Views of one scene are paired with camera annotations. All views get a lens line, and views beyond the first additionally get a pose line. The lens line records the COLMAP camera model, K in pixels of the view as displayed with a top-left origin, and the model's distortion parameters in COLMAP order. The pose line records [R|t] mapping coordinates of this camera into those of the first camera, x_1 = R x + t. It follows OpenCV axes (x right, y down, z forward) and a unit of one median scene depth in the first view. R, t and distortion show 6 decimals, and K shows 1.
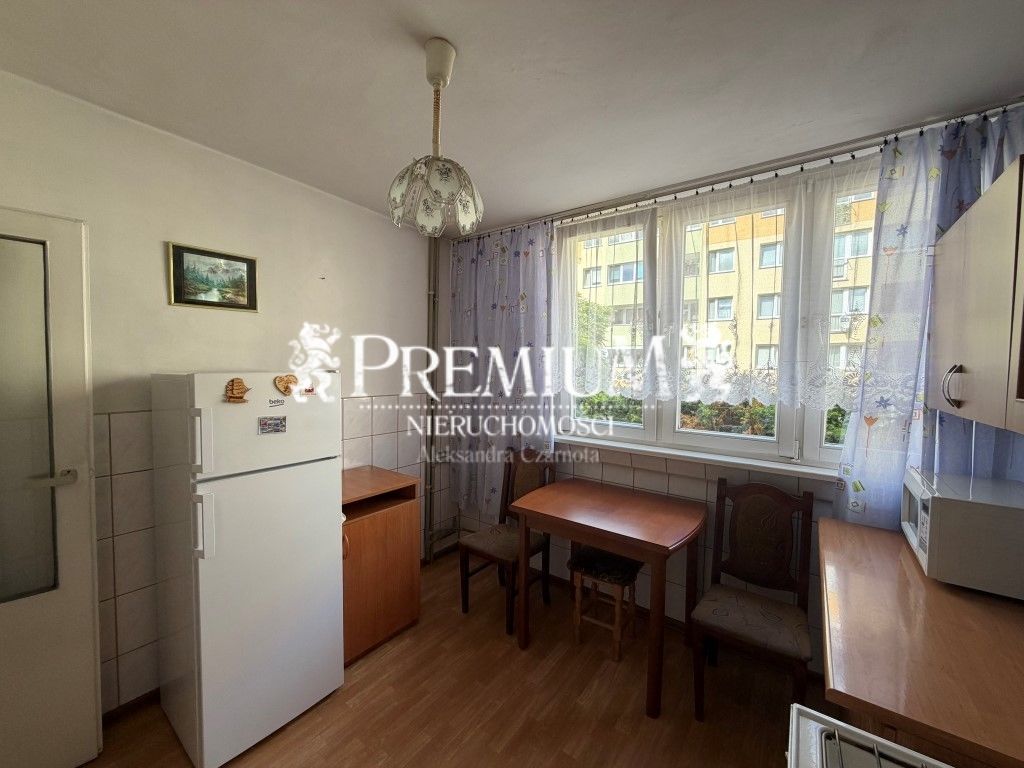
lens RADIAL K [[404.7, 0, 506.8], [0, 404.7, 384.1], [0, 0, 1]] dist [-0.008359, 0.000885]
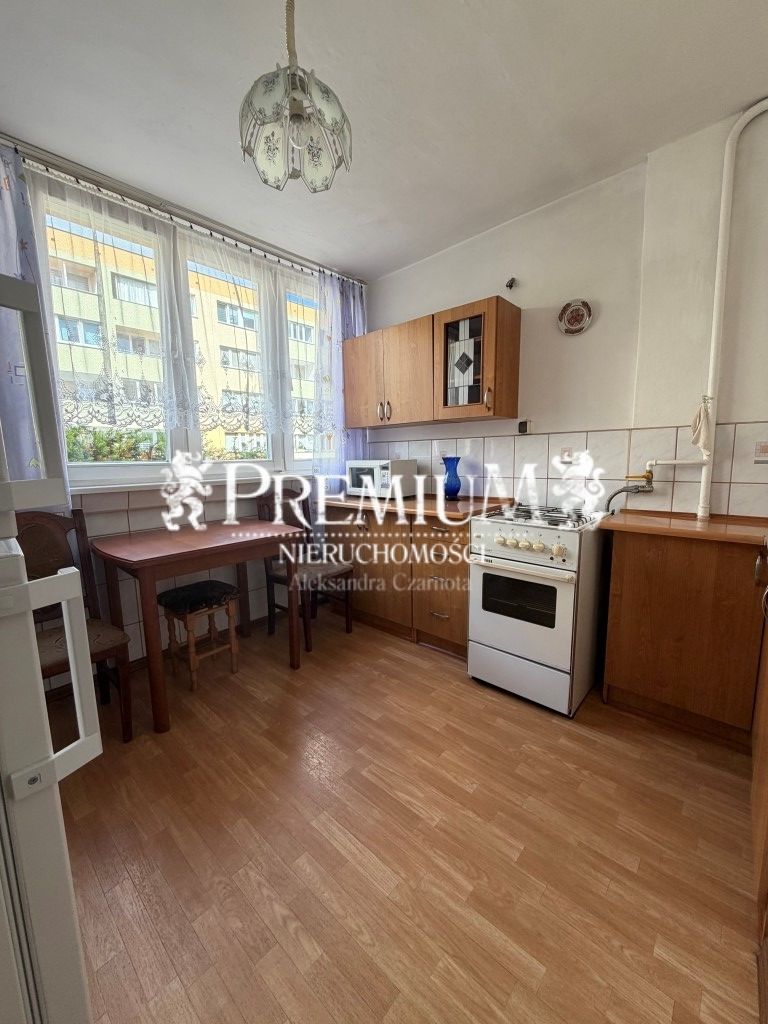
lens RADIAL K [[404.7, 0, 382.5], [0, 404.7, 510.5], [0, 0, 1]] dist [-0.008359, 0.000885]
pose [[0.096847, -0.153628, 0.983371, -0.748258], [0.058481, 0.987187, 0.148465, 0.138430], [-0.993580, 0.043131, 0.104590, 0.526766]]
